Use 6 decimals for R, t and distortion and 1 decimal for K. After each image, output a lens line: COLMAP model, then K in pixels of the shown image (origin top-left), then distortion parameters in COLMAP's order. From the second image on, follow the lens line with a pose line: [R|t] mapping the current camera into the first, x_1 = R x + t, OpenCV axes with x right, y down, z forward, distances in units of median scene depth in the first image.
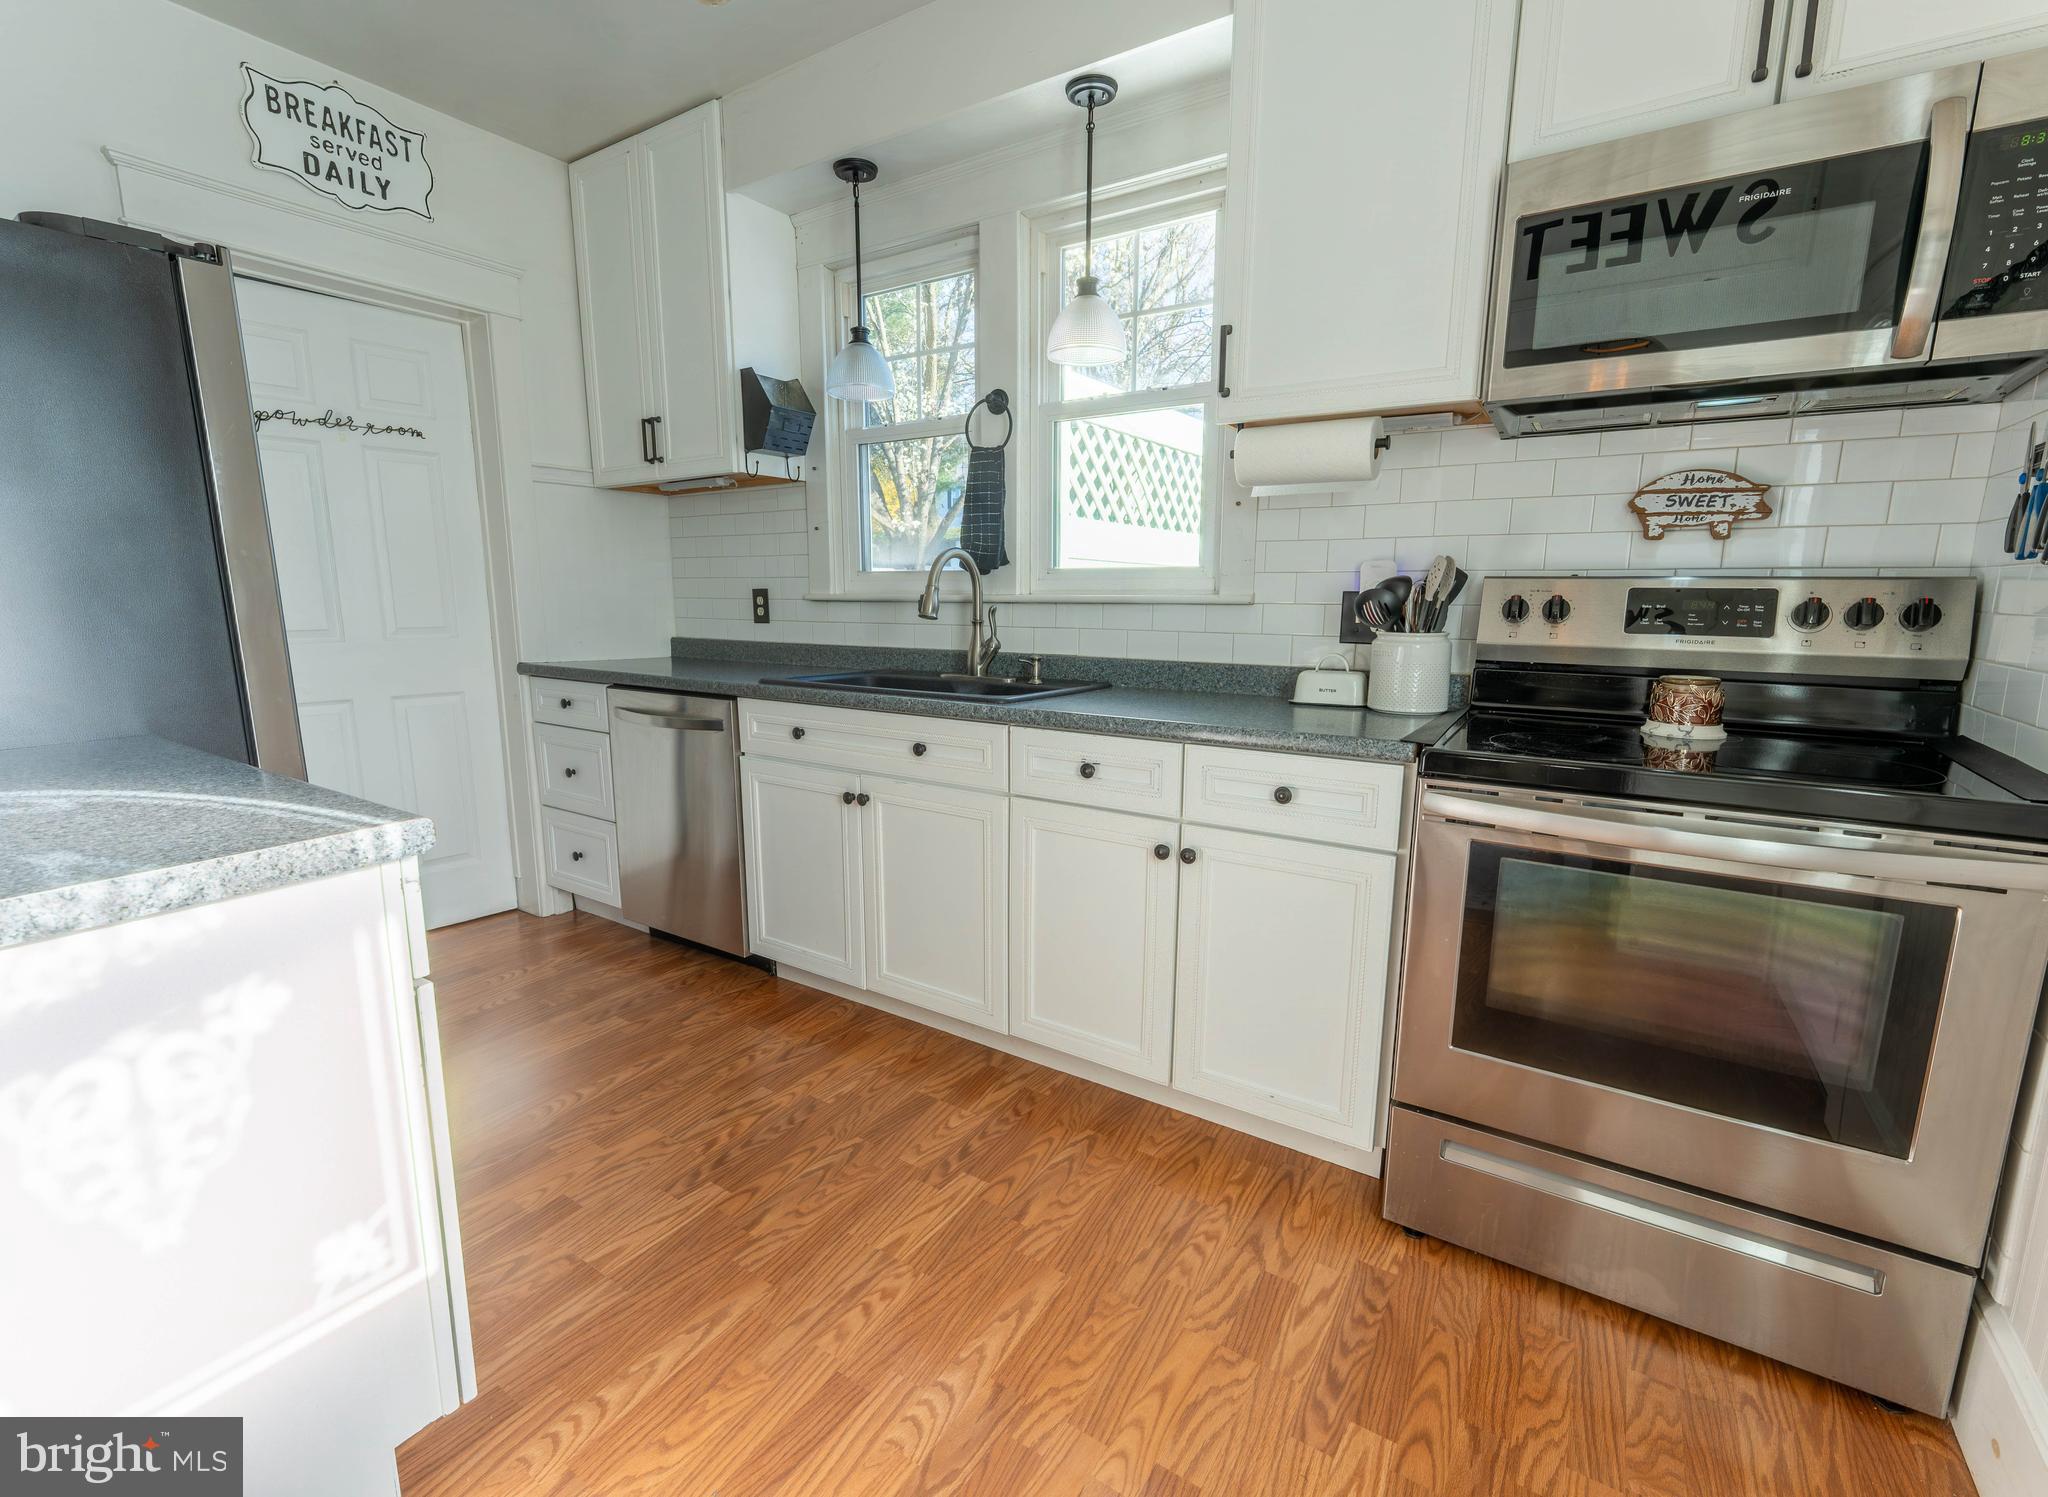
lens RADIAL K [[896.4, 0, 1024.0], [0, 896.4, 748.5], [0, 0, 1]] dist [-0.013865, -0.000095]
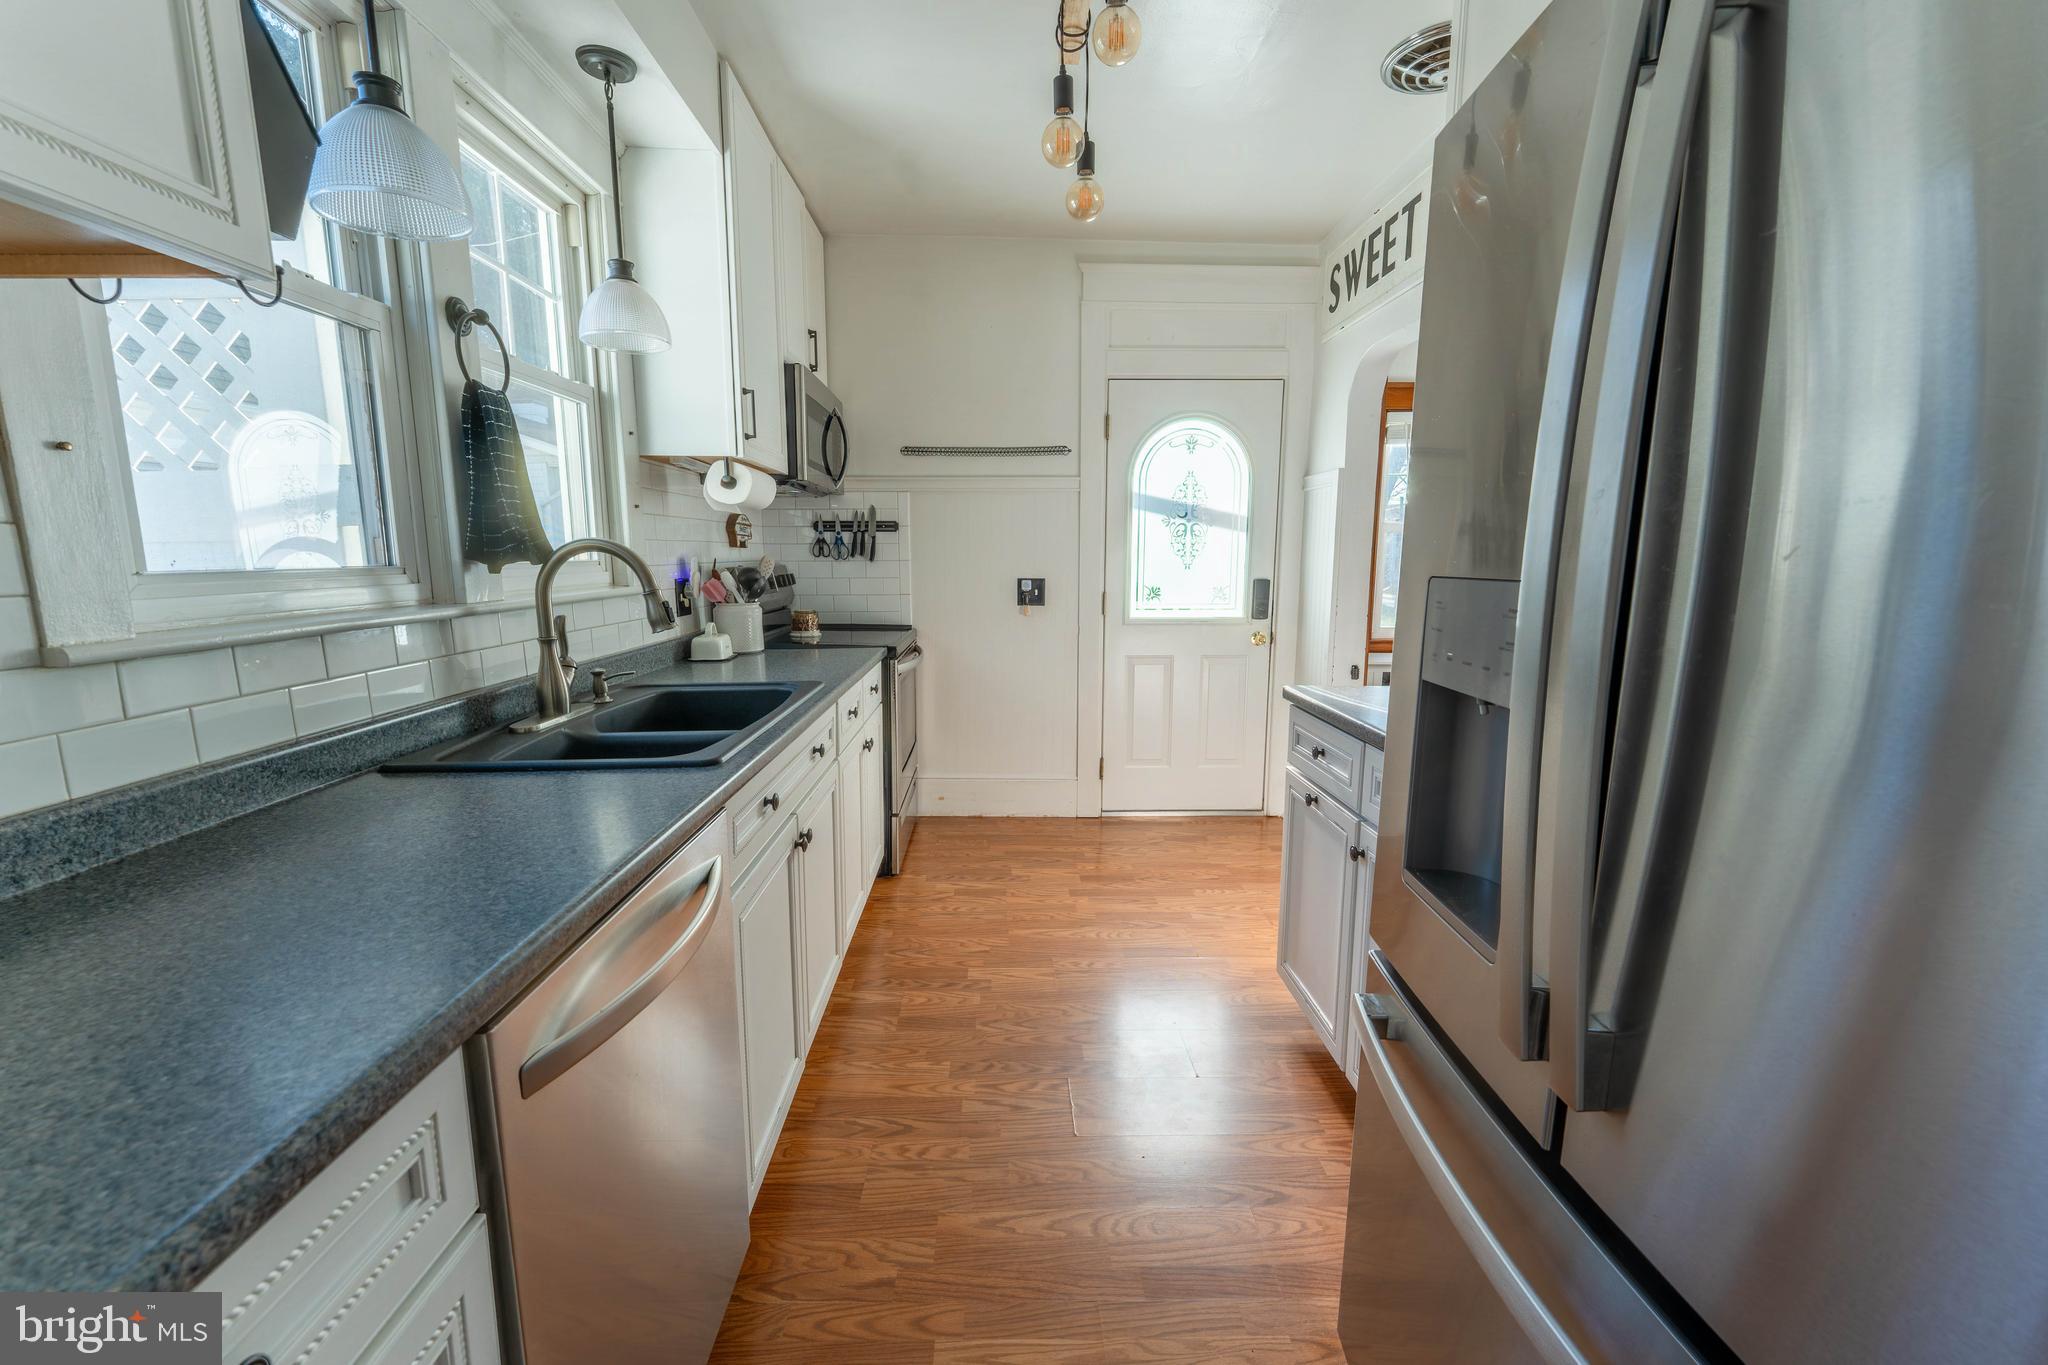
lens RADIAL K [[832.9, 0, 1024.0], [0, 832.9, 682.5], [0, 0, 1]] dist [-0.002399, -0.000181]
pose [[-0.564974, -0.137434, 0.813583, -1.287267], [0.145135, 0.954104, 0.261957, -0.361866], [-0.812244, 0.266078, -0.519097, 1.677188]]
